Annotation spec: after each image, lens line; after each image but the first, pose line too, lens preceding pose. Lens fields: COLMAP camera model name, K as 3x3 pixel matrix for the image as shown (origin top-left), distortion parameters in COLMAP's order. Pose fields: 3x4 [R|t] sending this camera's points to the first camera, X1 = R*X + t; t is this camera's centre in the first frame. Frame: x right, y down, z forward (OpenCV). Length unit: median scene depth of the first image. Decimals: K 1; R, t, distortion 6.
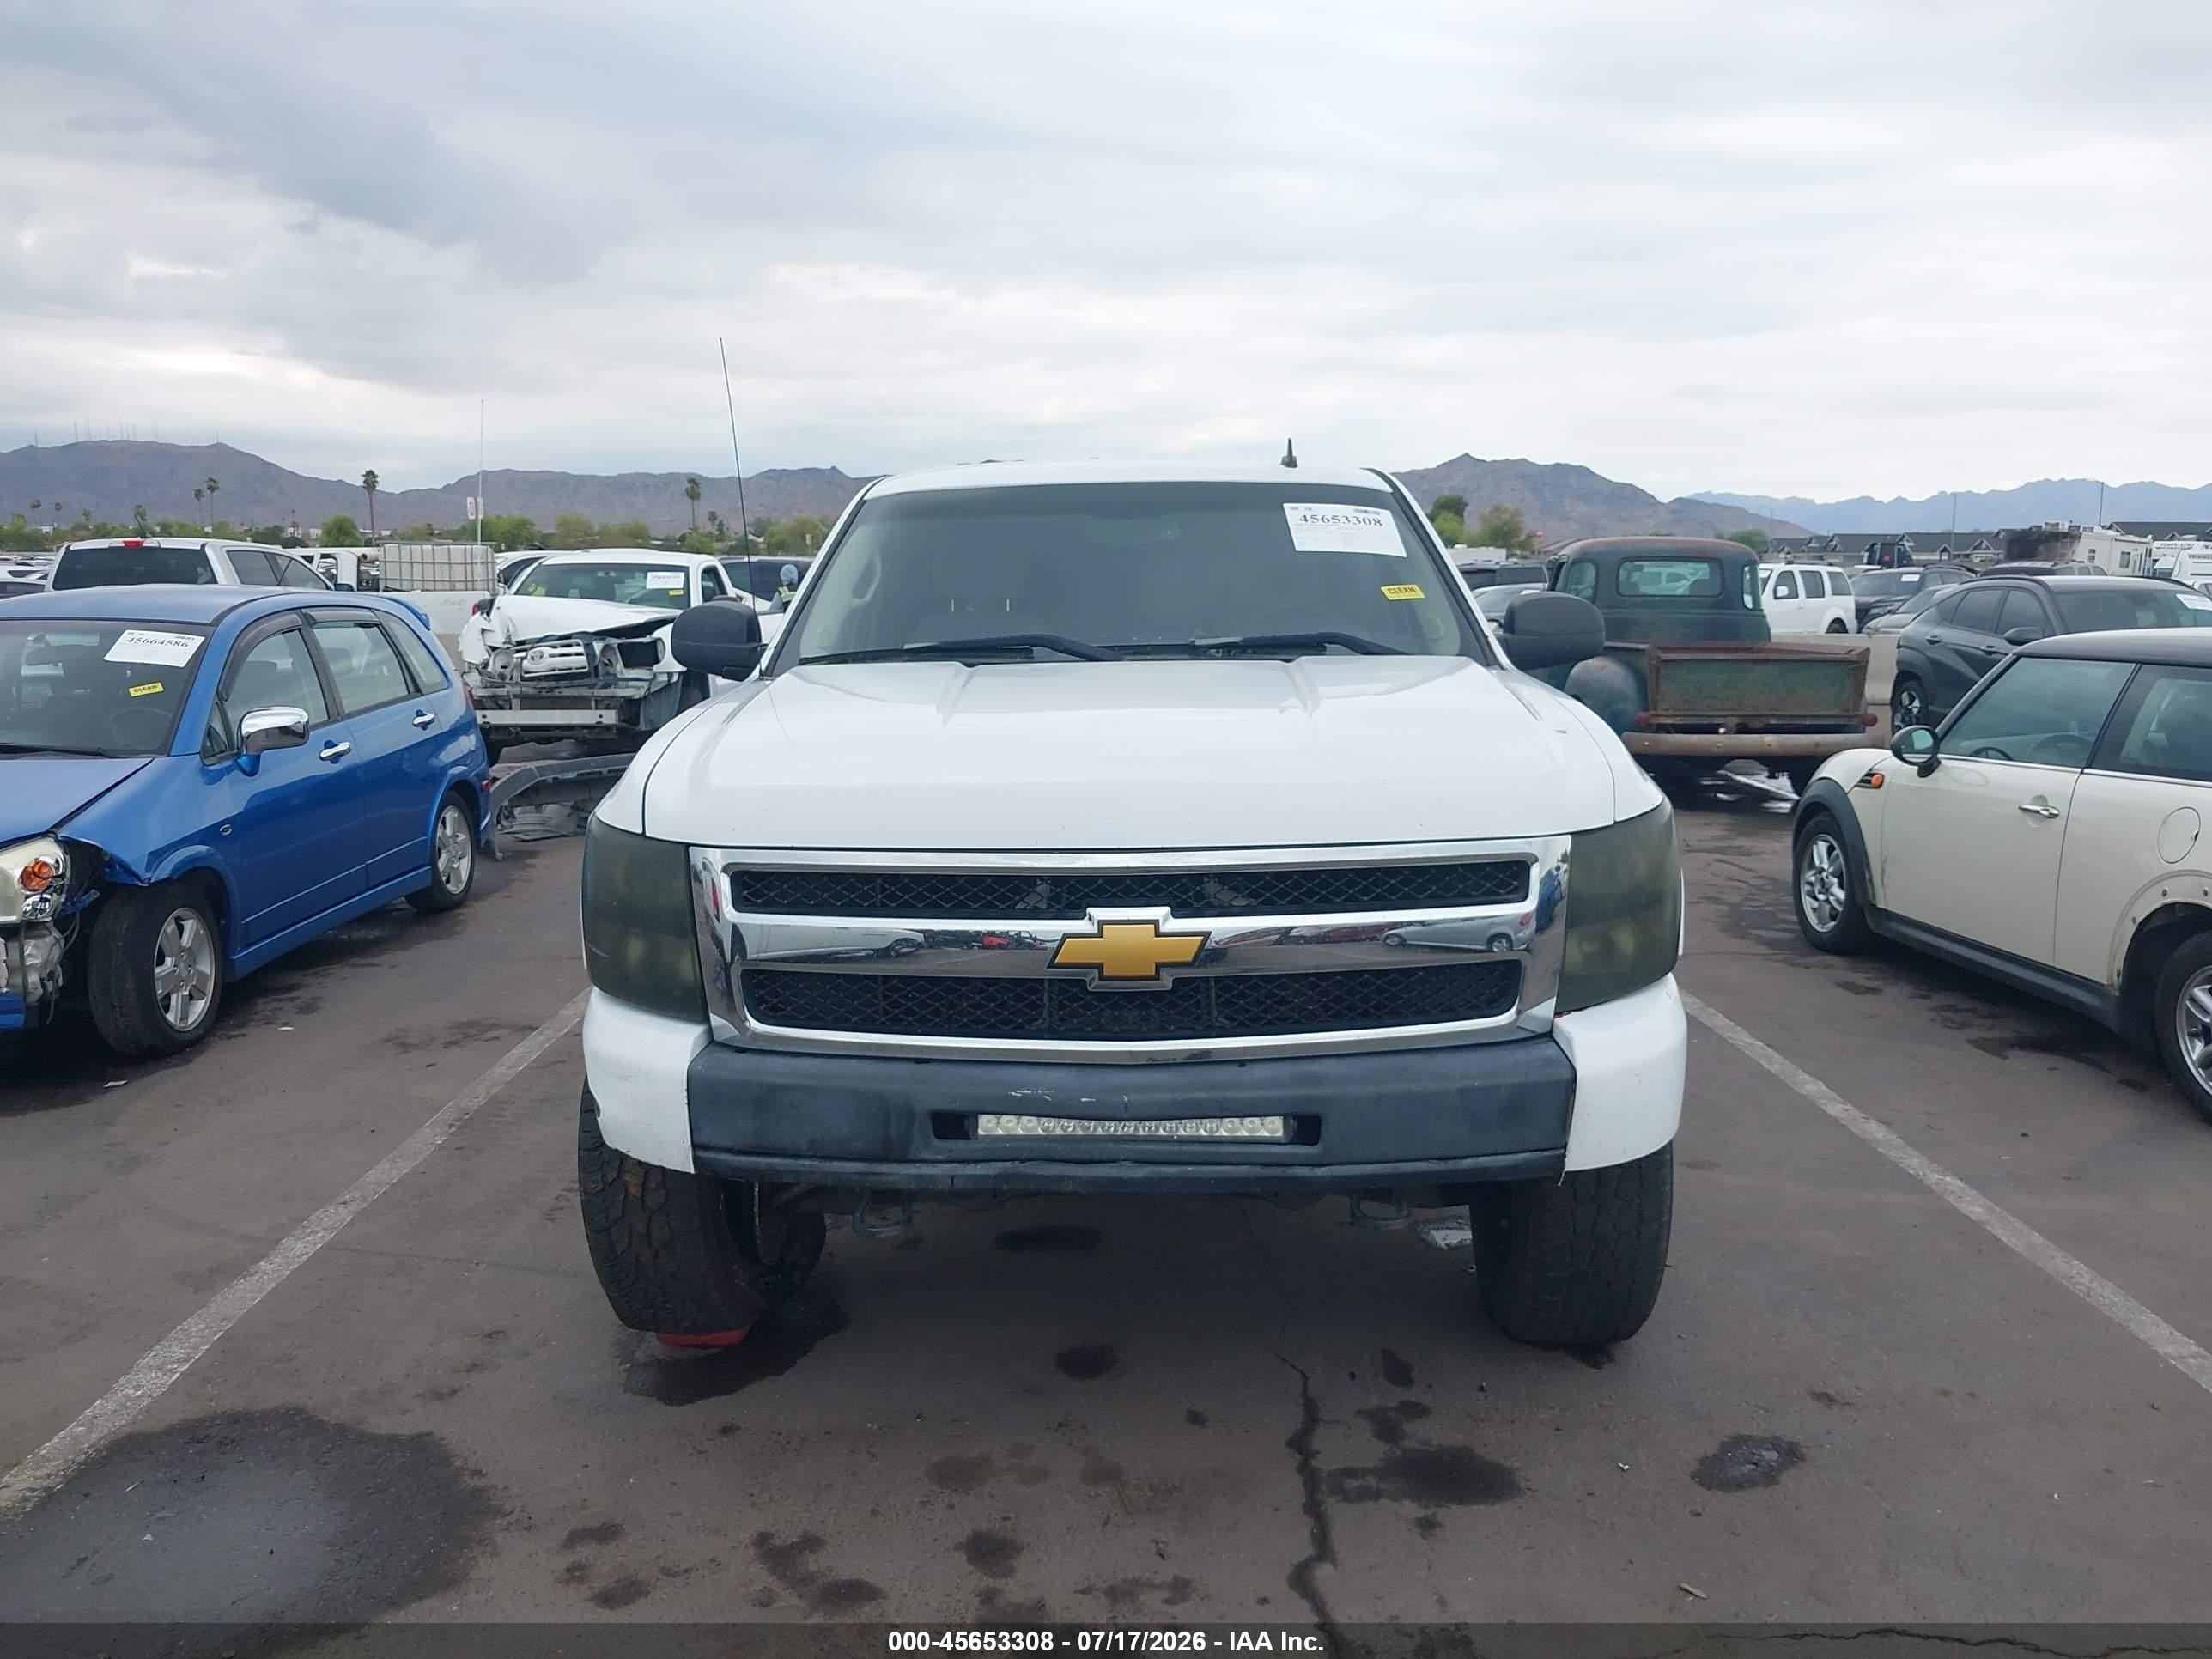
lens RADIAL K [[1733.5, 0, 1106.0], [0, 1733.5, 829.5], [0, 0, 1]] dist [0.015499, -0.014346]
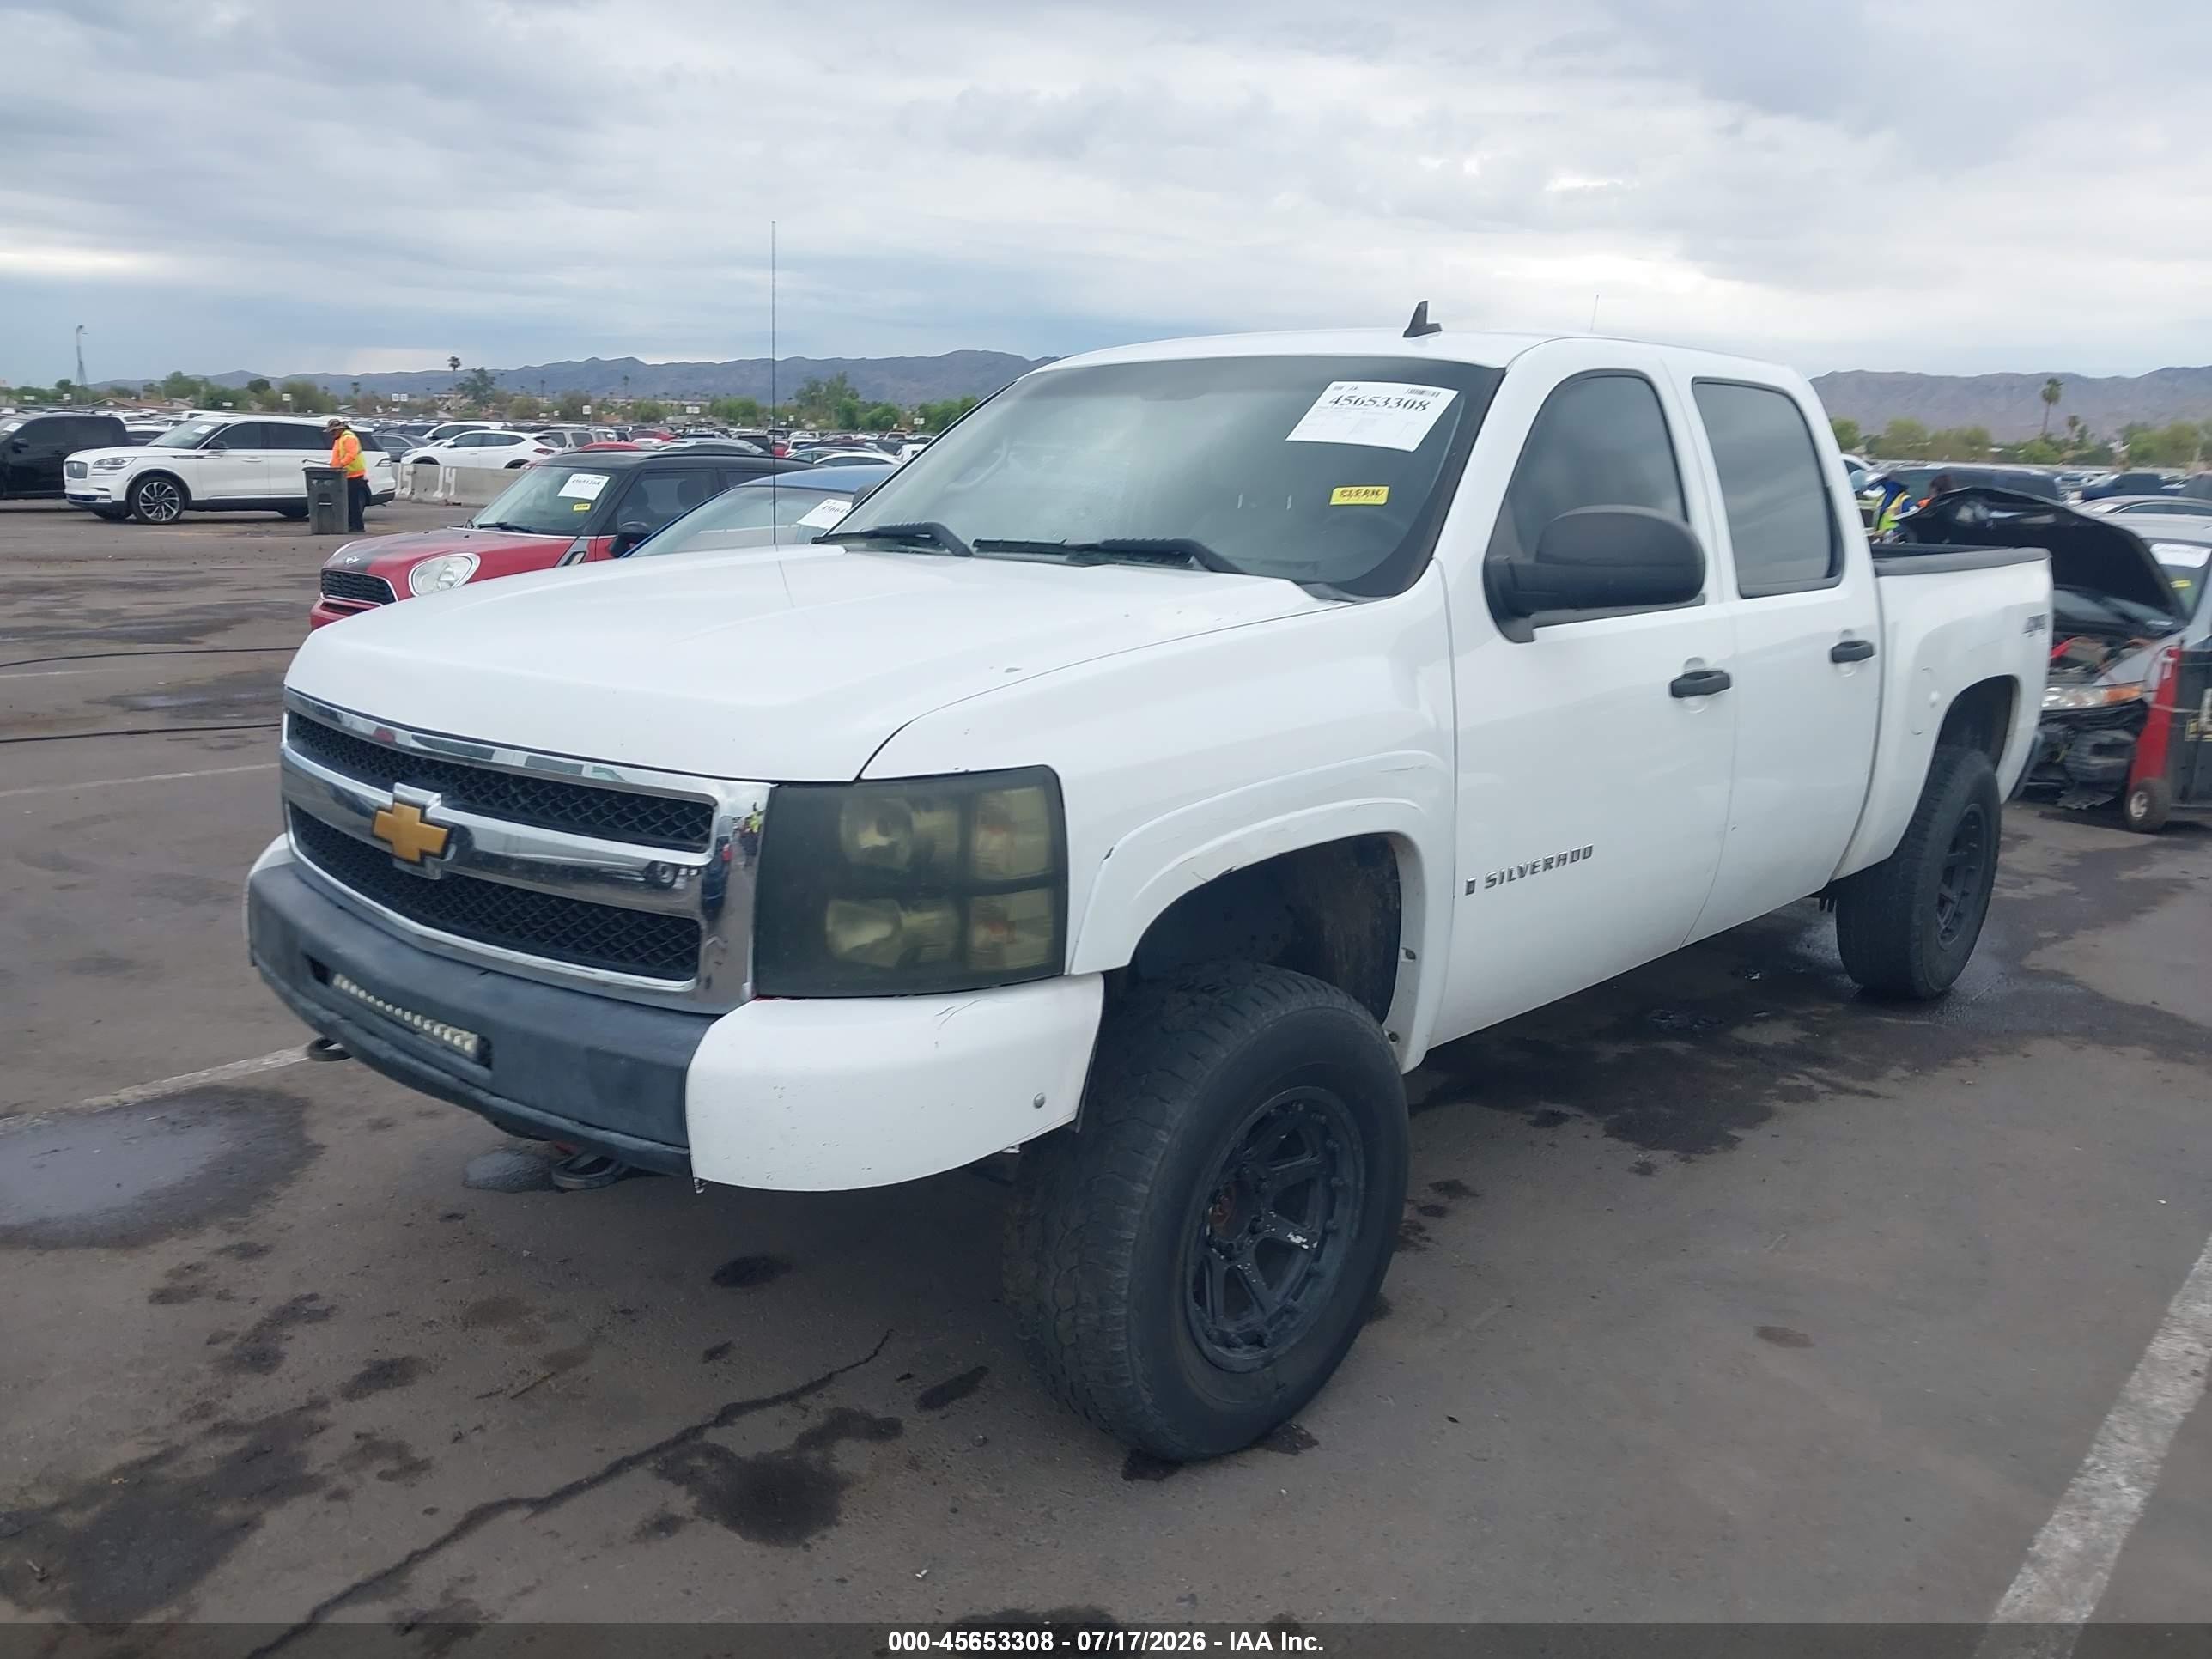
lens RADIAL K [[1746.2, 0, 1152.0], [0, 1746.2, 864.3], [0, 0, 1]] dist [0.002420, 0.007844]
pose [[0.763825, 0.170214, -0.622574, 0.860817], [-0.125776, 0.985360, 0.115088, -0.071180], [0.633050, -0.009602, 0.774052, 0.450964]]
